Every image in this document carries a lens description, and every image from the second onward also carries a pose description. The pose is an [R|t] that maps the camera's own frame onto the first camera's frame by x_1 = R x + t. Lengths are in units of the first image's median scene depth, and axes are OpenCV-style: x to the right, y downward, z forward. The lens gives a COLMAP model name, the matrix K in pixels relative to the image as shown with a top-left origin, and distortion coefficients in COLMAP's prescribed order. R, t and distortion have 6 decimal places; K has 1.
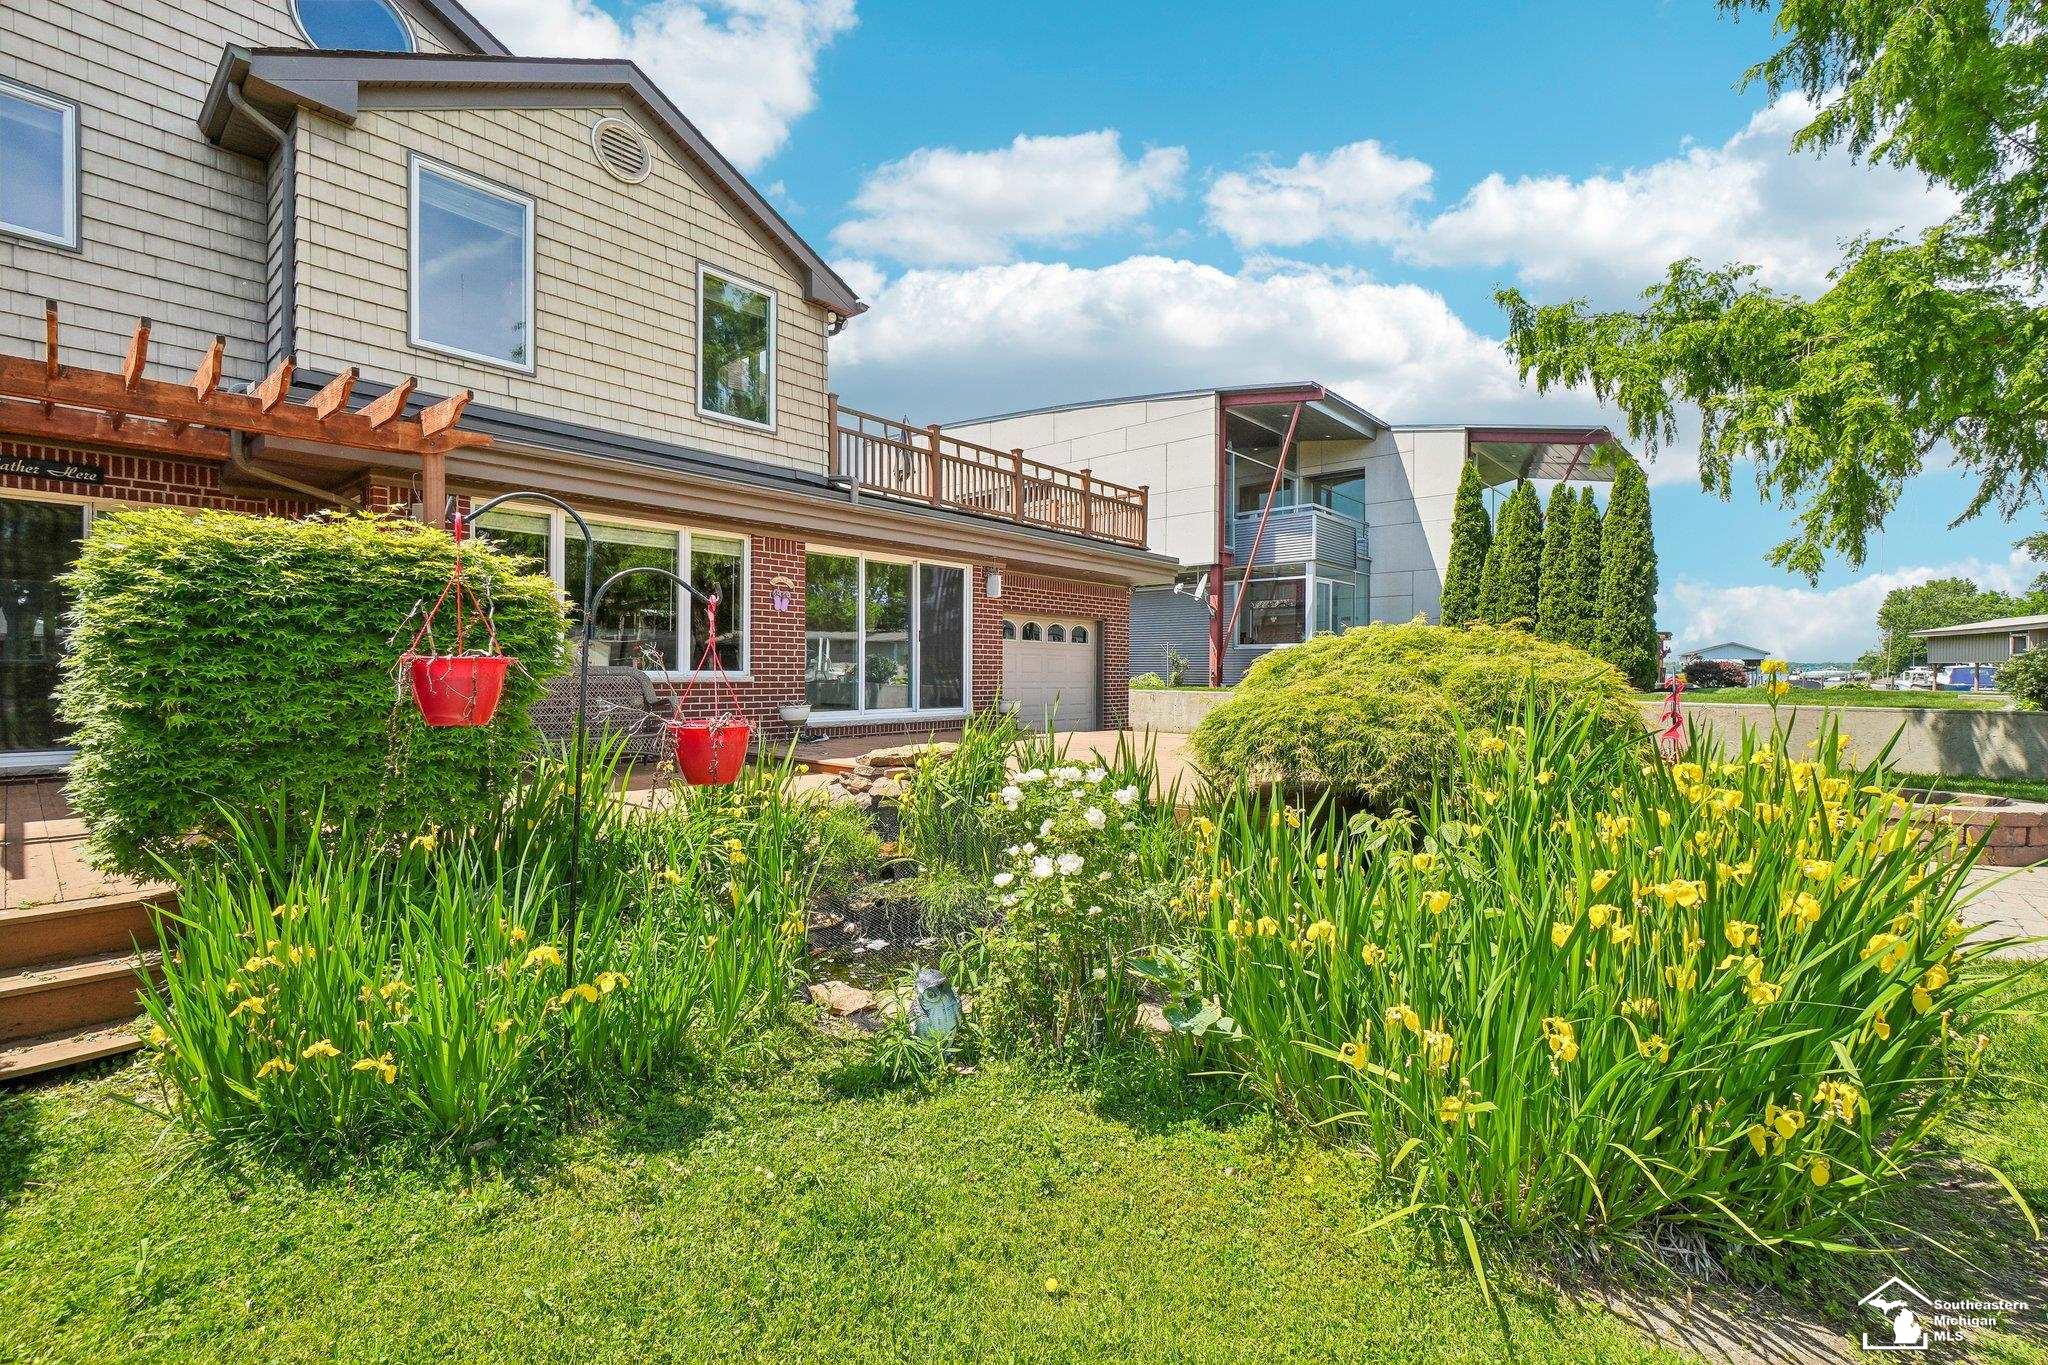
lens RADIAL K [[893.1, 0, 1027.5], [0, 893.1, 678.7], [0, 0, 1]] dist [-0.004686, 0.000975]
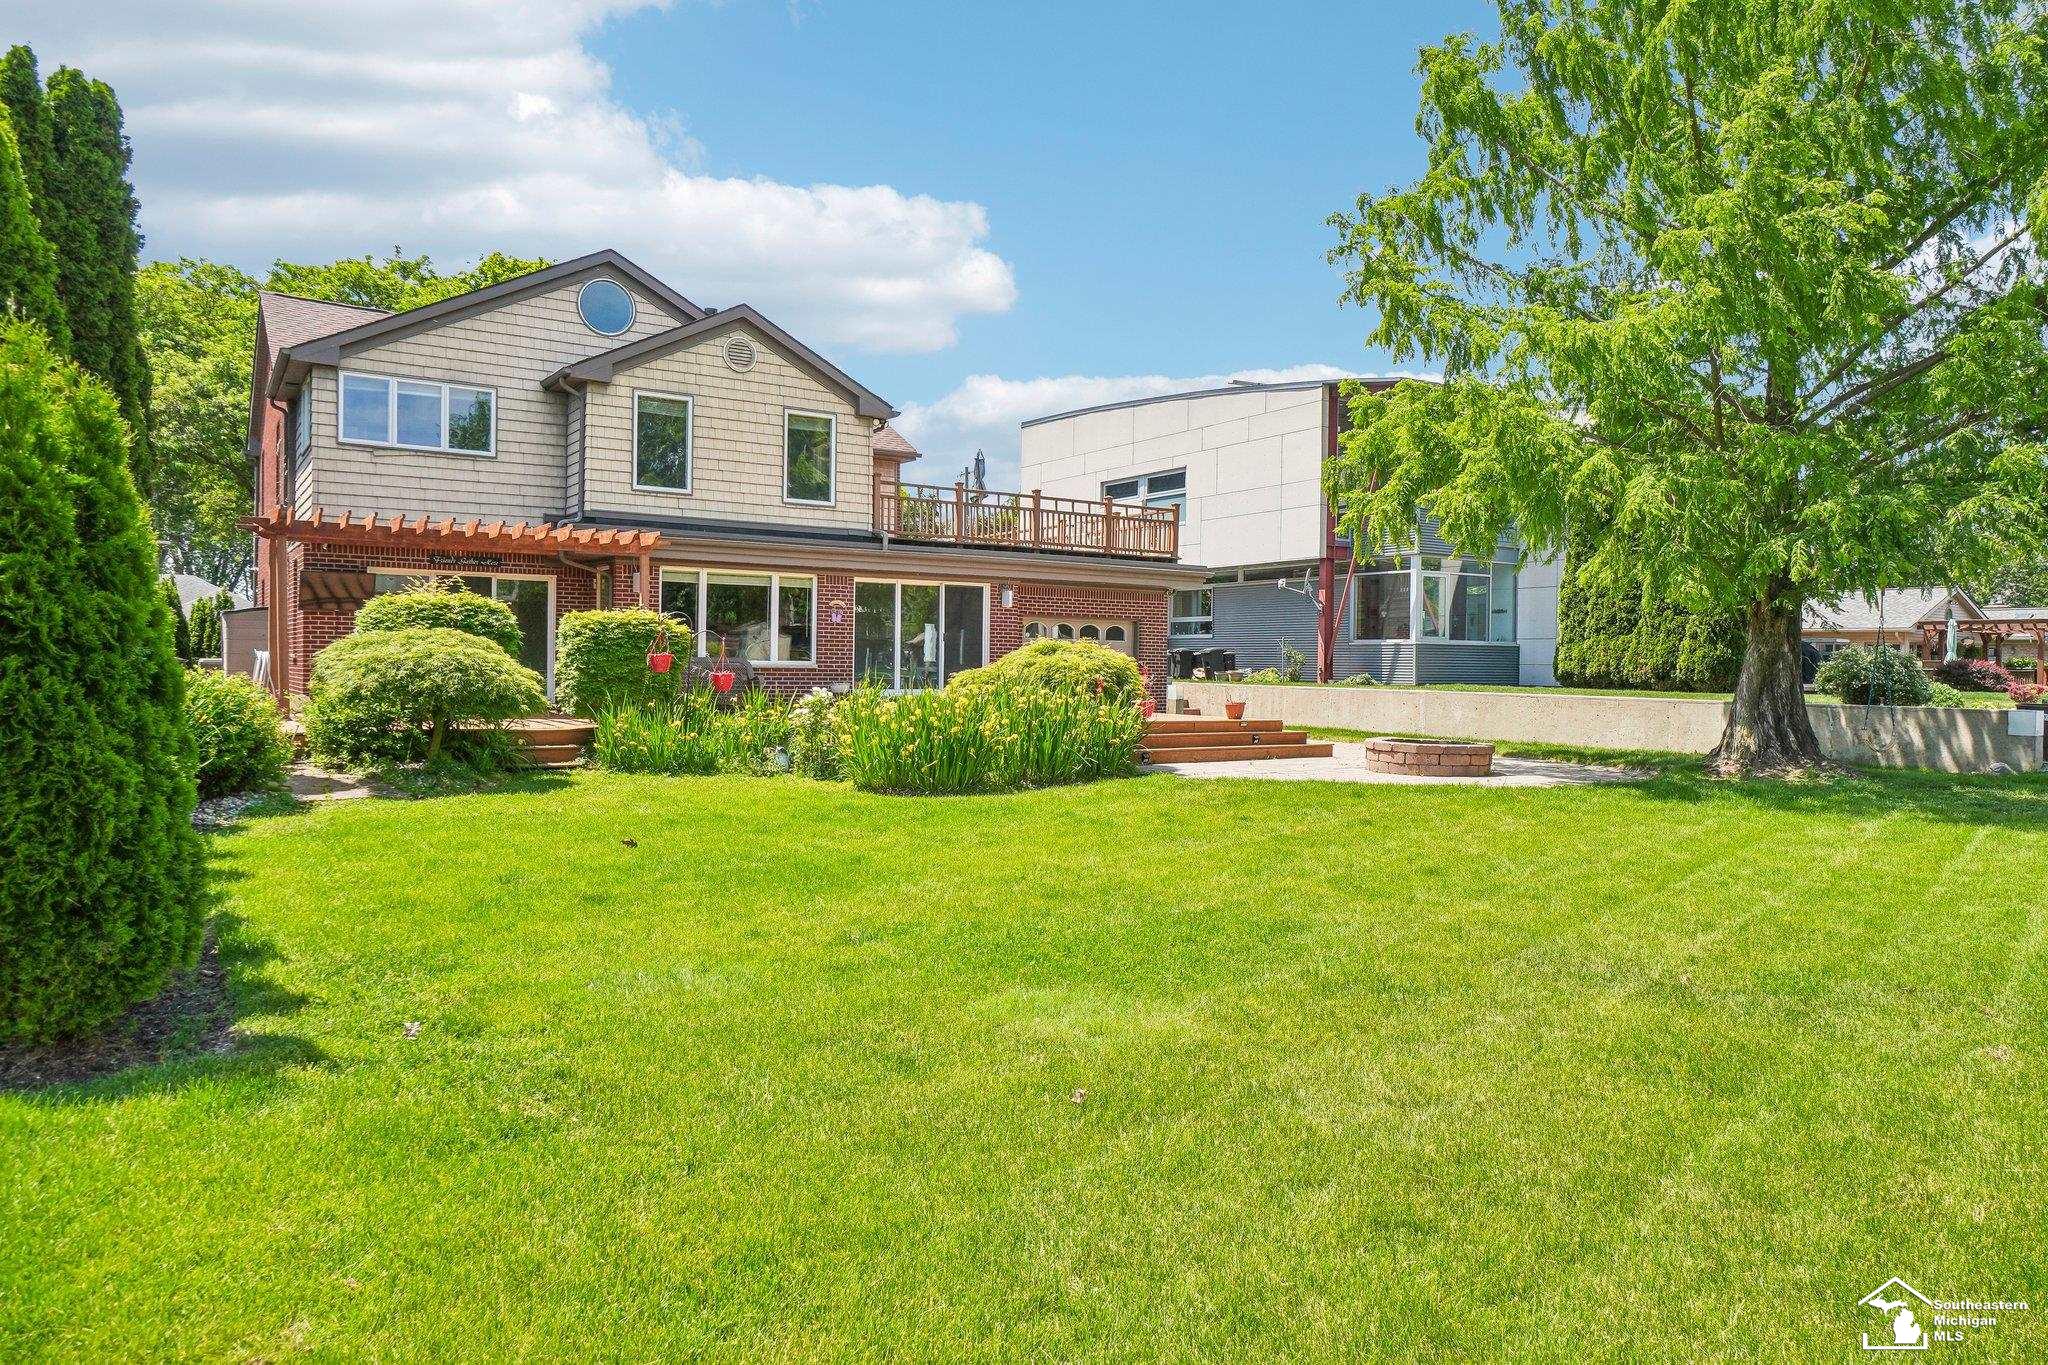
lens RADIAL K [[1318.6, 0, 1022.2], [0, 1318.6, 681.0], [0, 0, 1]] dist [0.000037, -0.000053]
pose [[0.960730, 0.012810, -0.277190, 0.669487], [-0.012252, 0.999918, 0.003745, 0.013371], [0.277215, -0.000201, 0.960808, -1.106330]]
